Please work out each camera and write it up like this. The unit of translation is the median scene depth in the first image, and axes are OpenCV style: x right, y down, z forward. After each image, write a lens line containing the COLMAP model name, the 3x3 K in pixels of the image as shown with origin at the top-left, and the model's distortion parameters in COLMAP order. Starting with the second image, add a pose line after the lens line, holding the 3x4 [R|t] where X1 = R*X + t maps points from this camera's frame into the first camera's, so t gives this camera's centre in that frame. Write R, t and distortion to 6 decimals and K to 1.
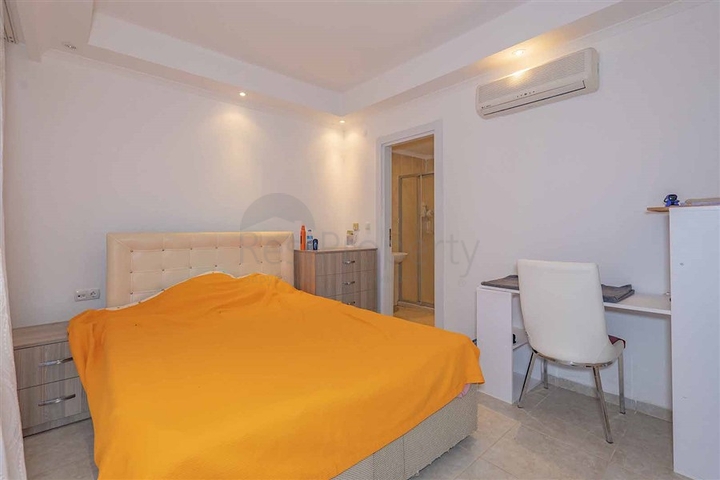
lens RADIAL K [[326.5, 0, 360.0], [0, 326.5, 240.0], [0, 0, 1]] dist [-0.012251, 0.000728]
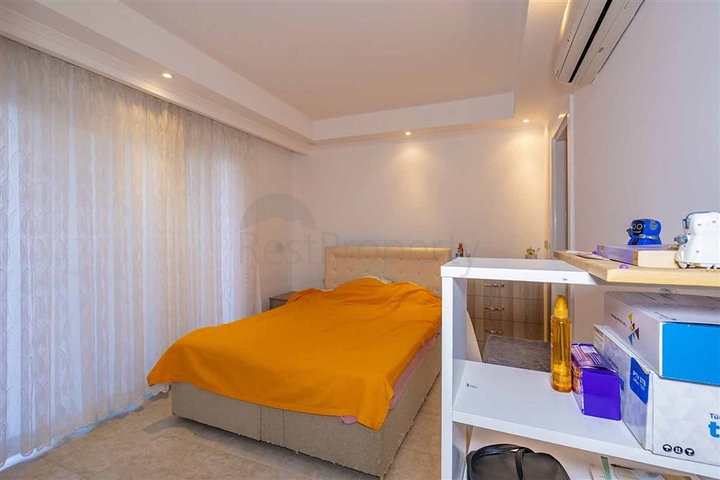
lens RADIAL K [[326.5, 0, 360.0], [0, 326.5, 240.0], [0, 0, 1]] dist [-0.012251, 0.000728]
pose [[0.425766, 0.001104, -0.904833, 0.629262], [-0.040912, 0.999000, -0.018032, -0.022188], [0.903908, 0.044696, 0.425385, 0.325008]]
